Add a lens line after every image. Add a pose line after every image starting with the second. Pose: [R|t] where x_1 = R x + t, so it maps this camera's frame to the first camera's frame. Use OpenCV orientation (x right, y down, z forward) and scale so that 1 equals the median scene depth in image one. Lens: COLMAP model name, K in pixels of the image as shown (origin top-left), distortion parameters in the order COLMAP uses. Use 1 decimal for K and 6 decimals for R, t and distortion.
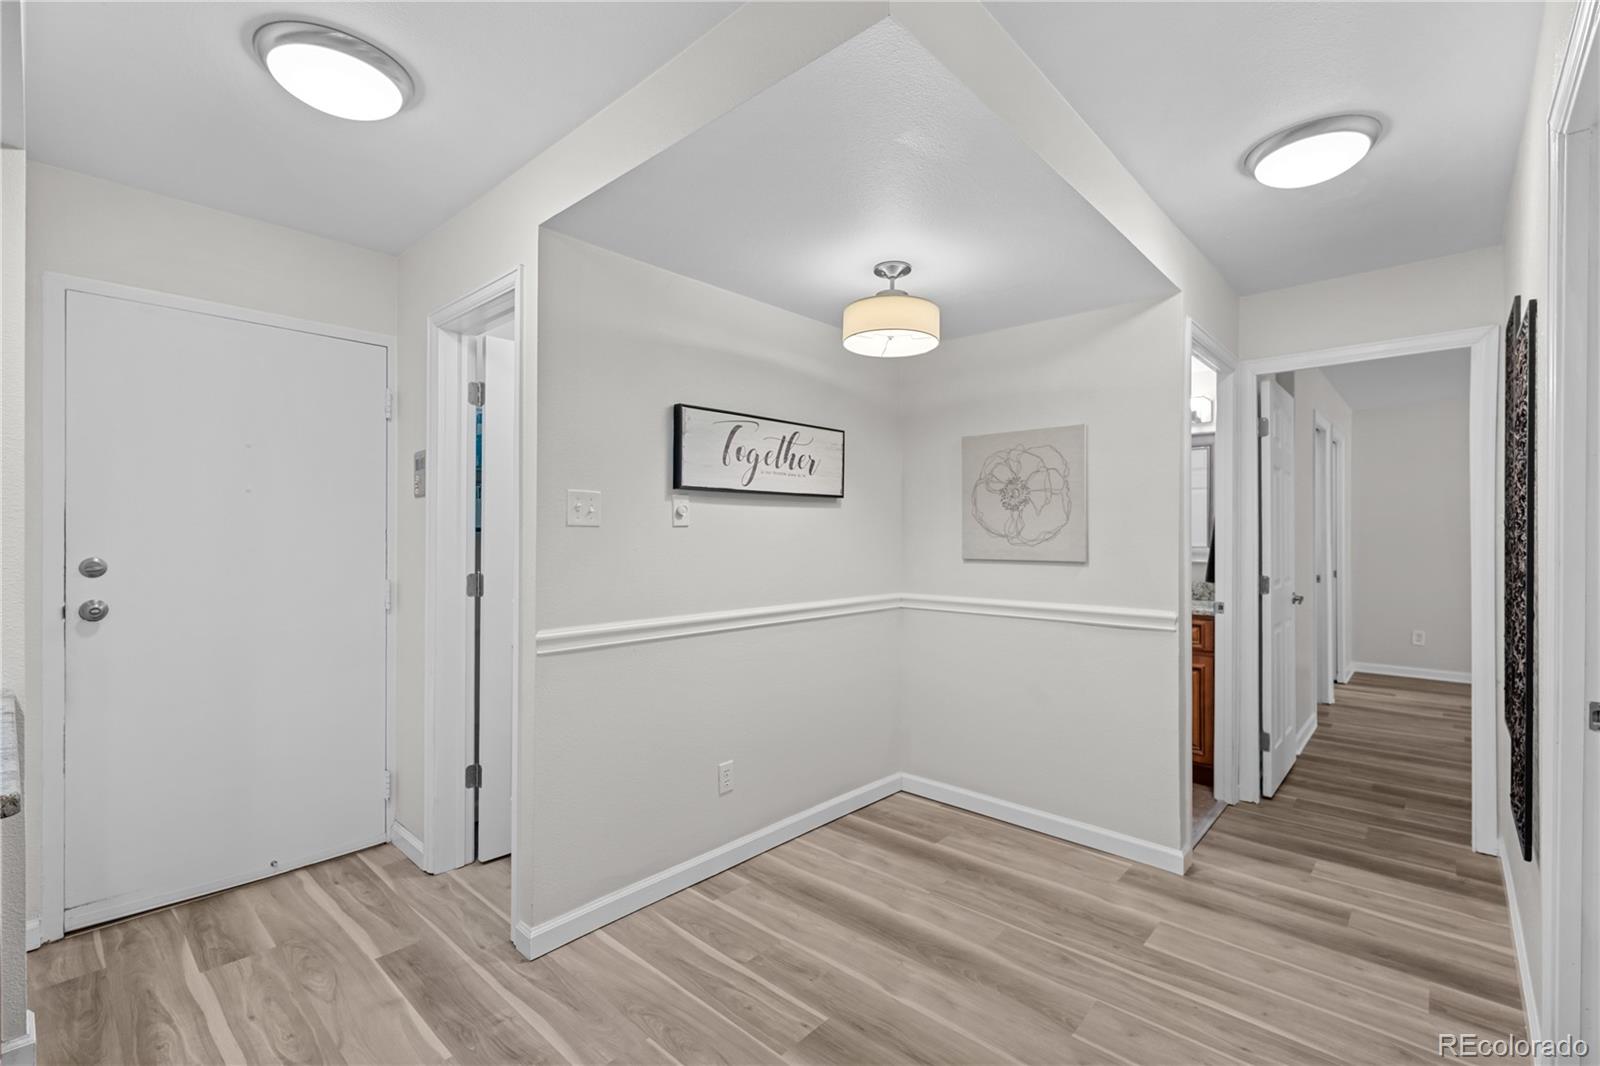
lens RADIAL K [[692.5, 0, 789.3], [0, 692.5, 533.6], [0, 0, 1]] dist [-0.000074, -0.001383]
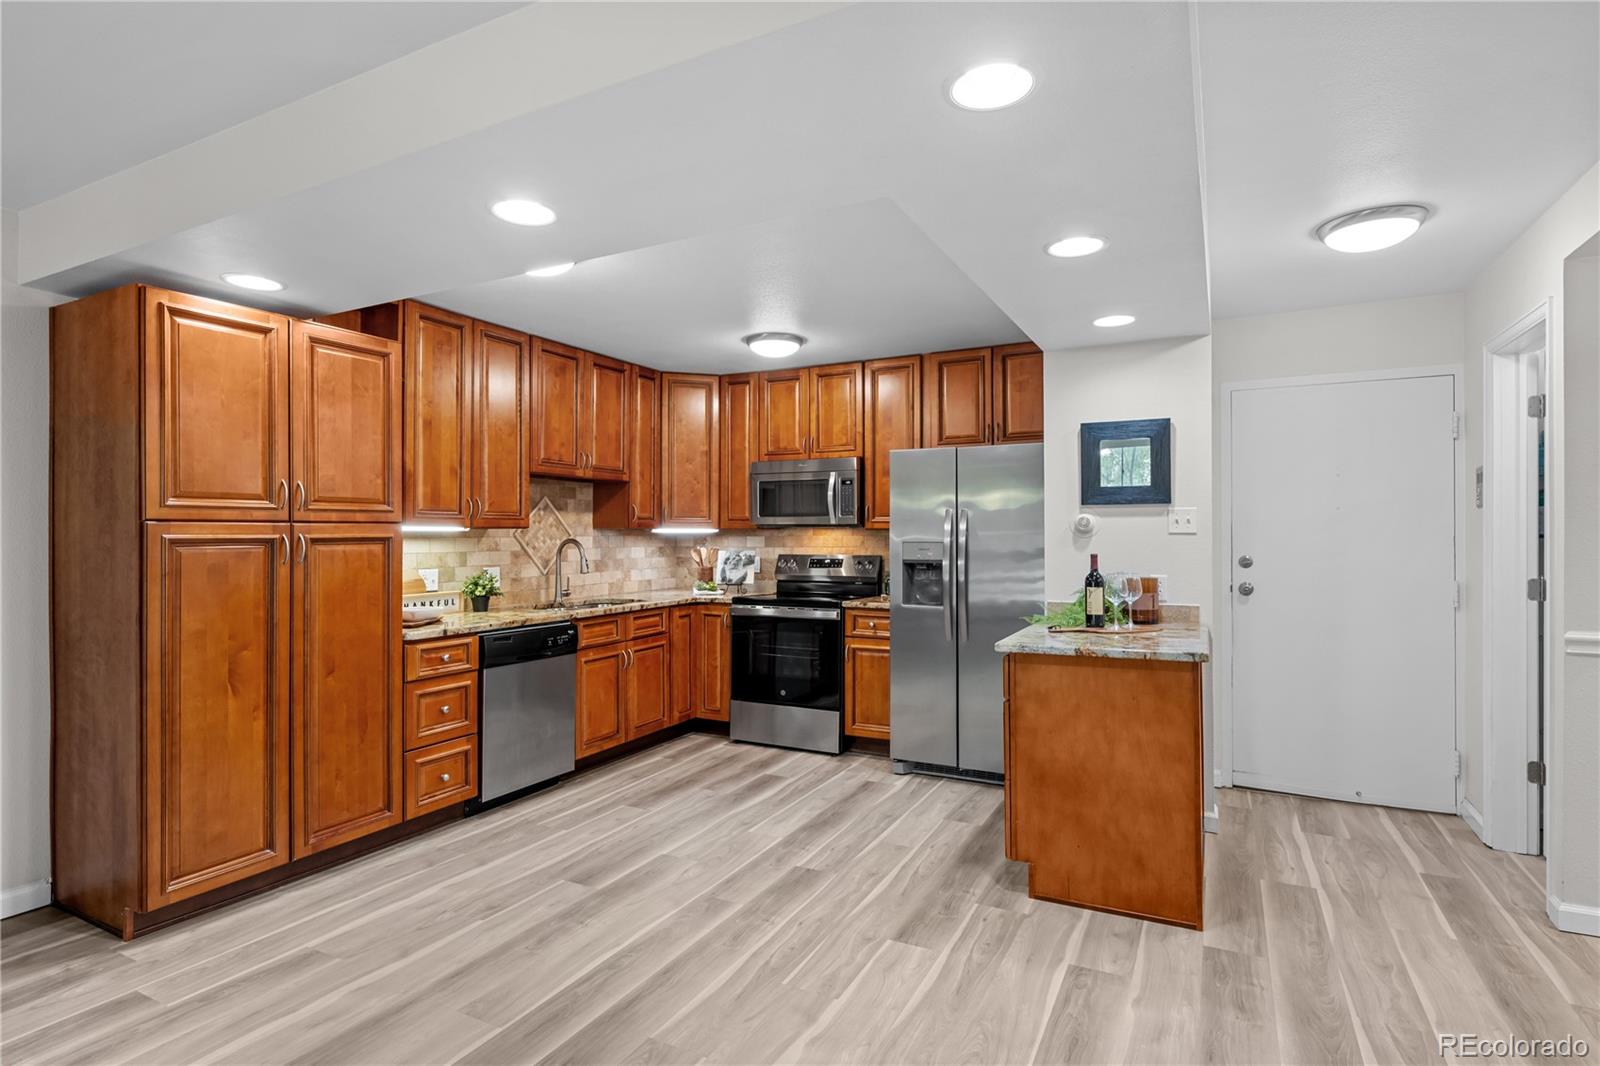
lens RADIAL K [[807.1, 0, 829.9], [0, 807.1, 533.0], [0, 0, 1]] dist [0.016530, -0.001621]
pose [[0.283643, -0.005565, -0.958914, 0.422441], [0.001836, 0.999984, -0.005261, -0.006876], [0.958928, -0.000269, 0.283649, -0.369401]]
